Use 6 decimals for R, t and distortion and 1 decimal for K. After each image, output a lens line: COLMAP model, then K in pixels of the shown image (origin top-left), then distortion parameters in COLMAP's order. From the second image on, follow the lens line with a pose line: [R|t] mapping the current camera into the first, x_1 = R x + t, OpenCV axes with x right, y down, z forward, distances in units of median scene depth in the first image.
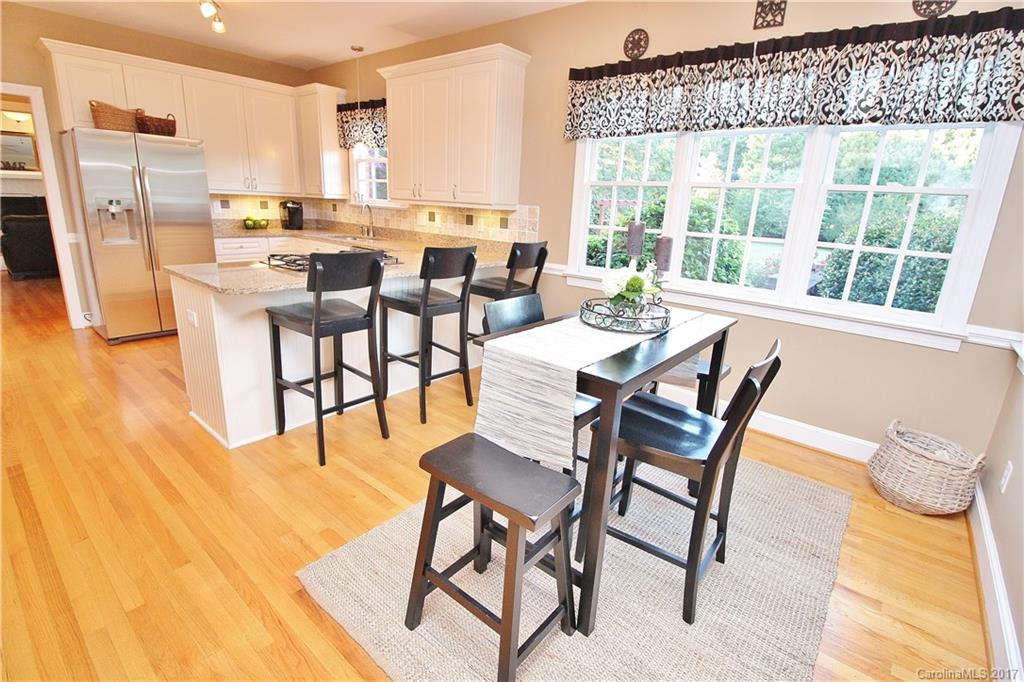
lens RADIAL K [[471.1, 0, 515.8], [0, 471.1, 333.3], [0, 0, 1]] dist [-0.000573, -0.012544]
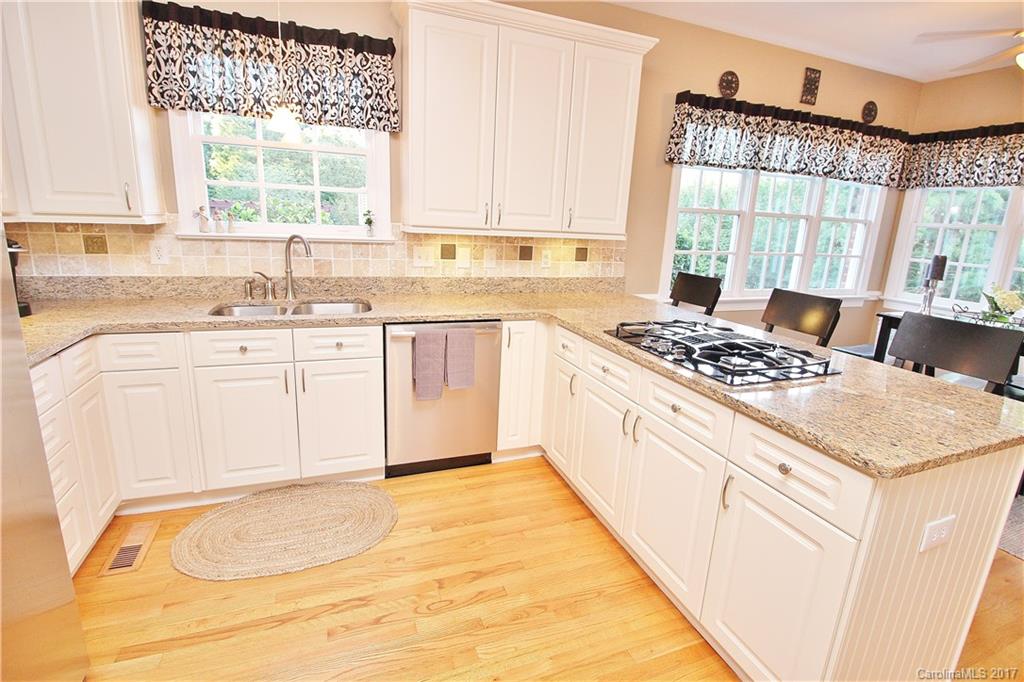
lens RADIAL K [[471.1, 0, 515.8], [0, 471.1, 333.3], [0, 0, 1]] dist [-0.000573, -0.012544]
pose [[0.498652, -0.226713, 0.836628, -0.689047], [0.214174, 0.967488, 0.134521, -0.208515], [-0.839926, 0.112105, 0.530996, 0.604146]]
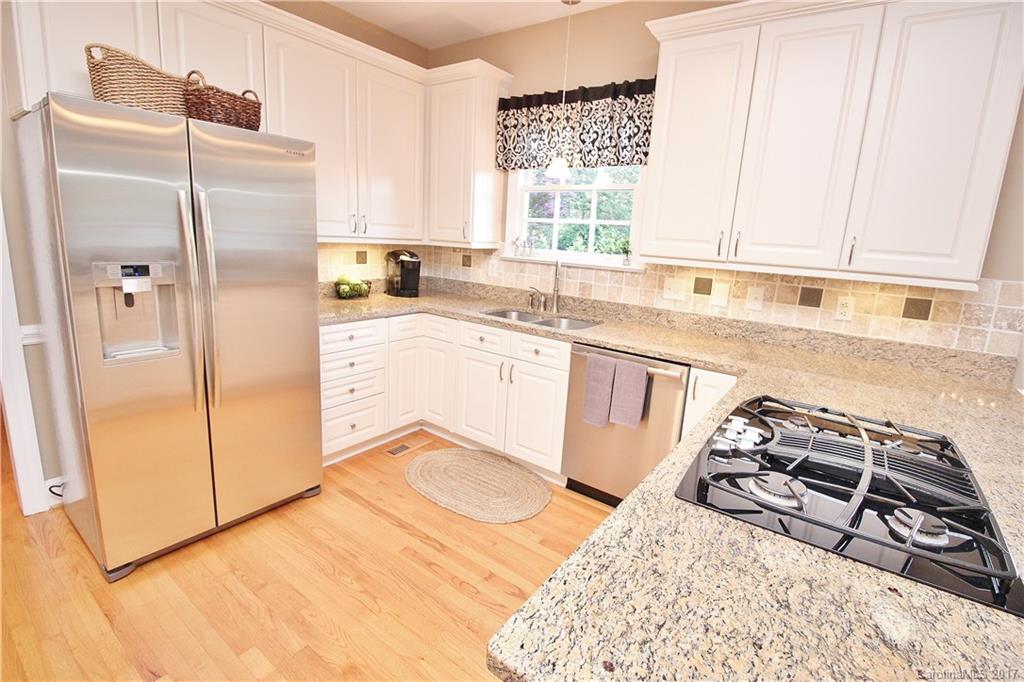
lens RADIAL K [[471.1, 0, 515.8], [0, 471.1, 333.3], [0, 0, 1]] dist [-0.000573, -0.012544]
pose [[0.998463, -0.005238, 0.055170, -0.437242], [0.008731, 0.997959, -0.063253, -0.157892], [-0.054726, 0.063637, 0.996471, 0.452298]]
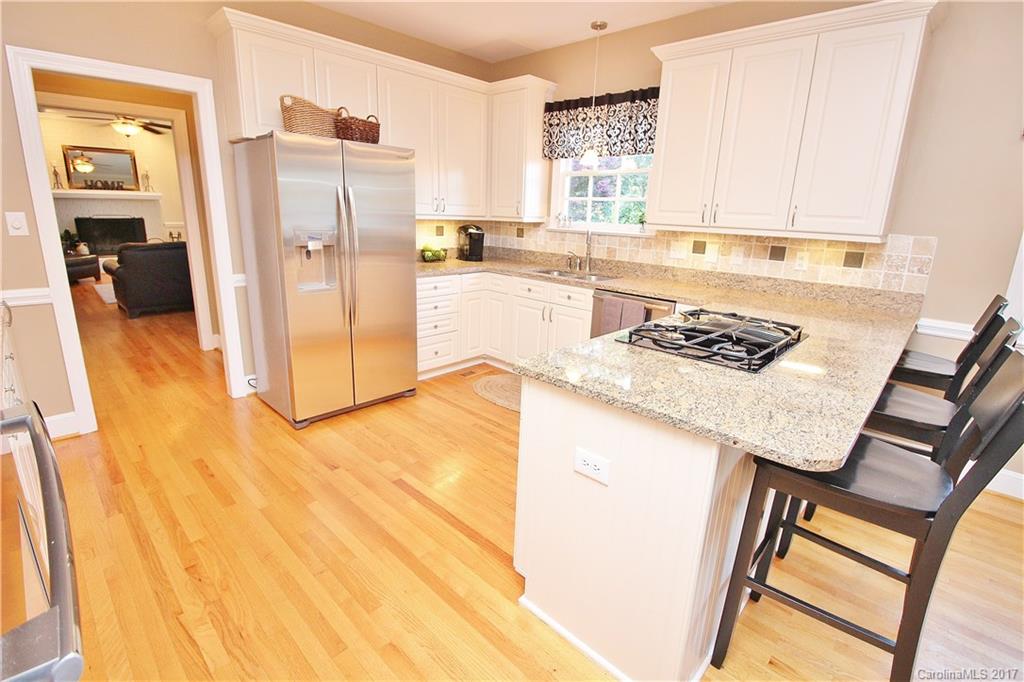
lens RADIAL K [[471.1, 0, 515.8], [0, 471.1, 333.3], [0, 0, 1]] dist [-0.000573, -0.012544]
pose [[0.997407, 0.003375, -0.071884, -0.412628], [-0.004871, 0.999775, -0.020650, -0.097337], [0.071798, 0.020947, 0.997199, 0.250077]]
